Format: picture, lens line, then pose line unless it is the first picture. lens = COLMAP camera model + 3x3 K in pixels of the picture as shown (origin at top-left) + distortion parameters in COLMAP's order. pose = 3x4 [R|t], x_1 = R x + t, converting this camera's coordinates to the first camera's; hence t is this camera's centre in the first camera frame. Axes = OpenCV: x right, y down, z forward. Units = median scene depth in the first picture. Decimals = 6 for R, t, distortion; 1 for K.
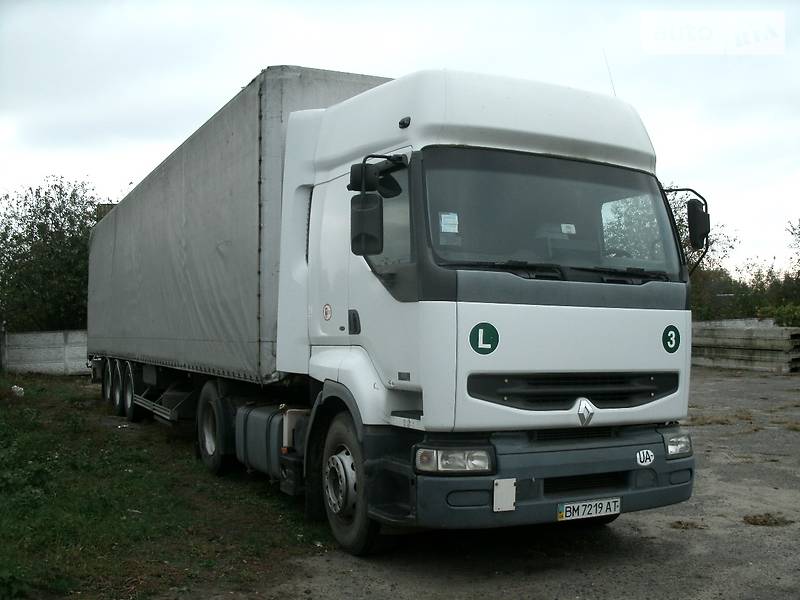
lens RADIAL K [[915.2, 0, 400.0], [0, 915.2, 300.0], [0, 0, 1]] dist [-0.180170, -0.000416]
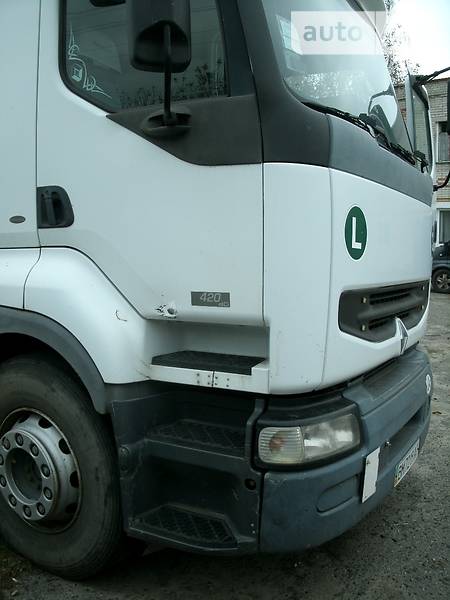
lens RADIAL K [[626.0, 0, 207.4], [0, 626.0, 304.2], [0, 0, 1]] dist [-0.273818, 0.364259]
pose [[0.839054, -0.048236, 0.541905, -0.199301], [-0.022622, 0.992107, 0.123336, 0.038184], [-0.543578, -0.115744, 0.831340, 0.660894]]
